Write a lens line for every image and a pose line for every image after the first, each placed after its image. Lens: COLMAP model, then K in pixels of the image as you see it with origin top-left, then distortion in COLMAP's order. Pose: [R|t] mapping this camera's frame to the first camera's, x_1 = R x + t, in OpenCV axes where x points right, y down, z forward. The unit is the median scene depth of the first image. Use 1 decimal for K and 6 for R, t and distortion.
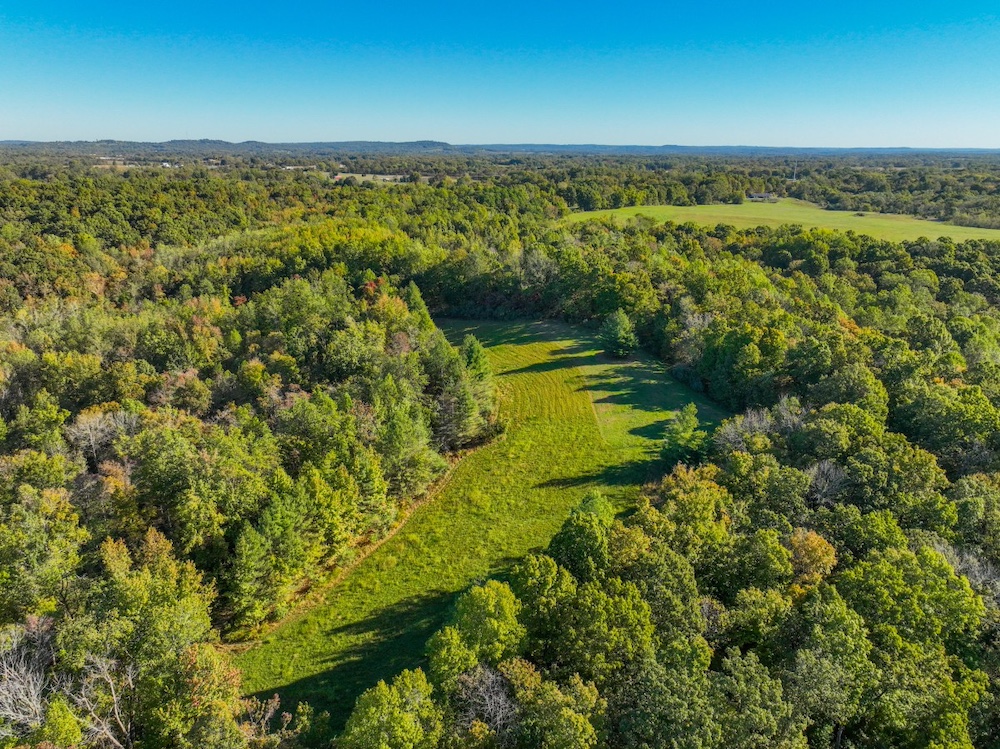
lens RADIAL K [[722.9, 0, 501.2], [0, 722.9, 376.2], [0, 0, 1]] dist [0.022541, -0.002554]
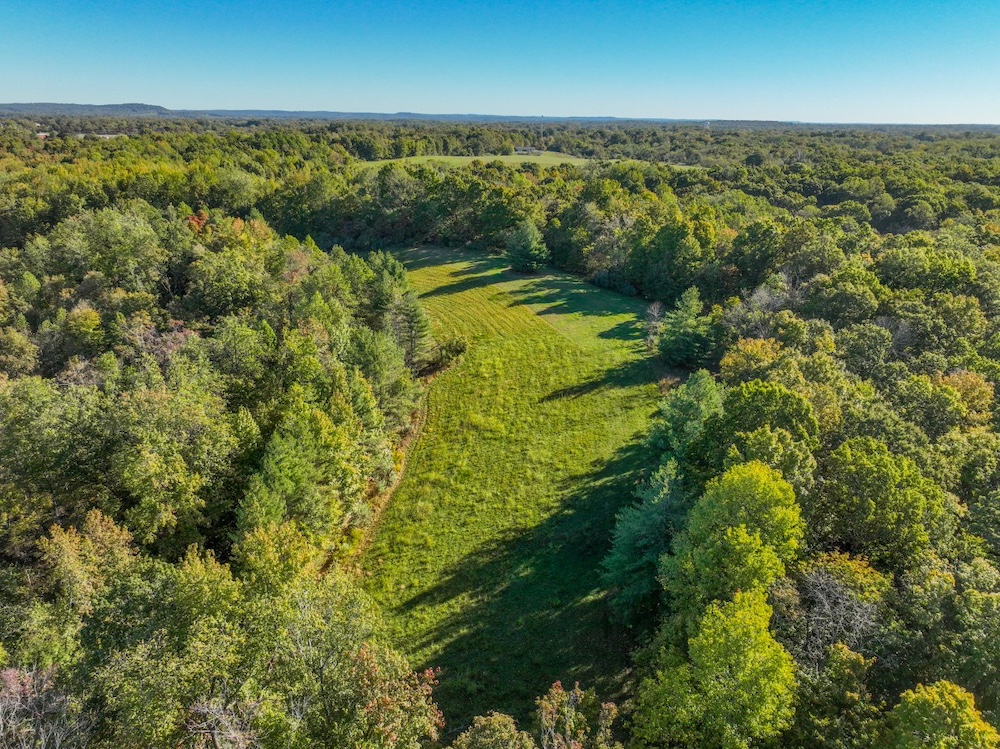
lens RADIAL K [[722.9, 0, 498.3], [0, 722.9, 372.2], [0, 0, 1]] dist [0.022541, -0.002554]
pose [[0.937307, -0.112906, 0.329708, -0.190534], [0.103582, 0.993567, 0.045773, 0.053705], [-0.332756, -0.008752, 0.942973, 0.160412]]
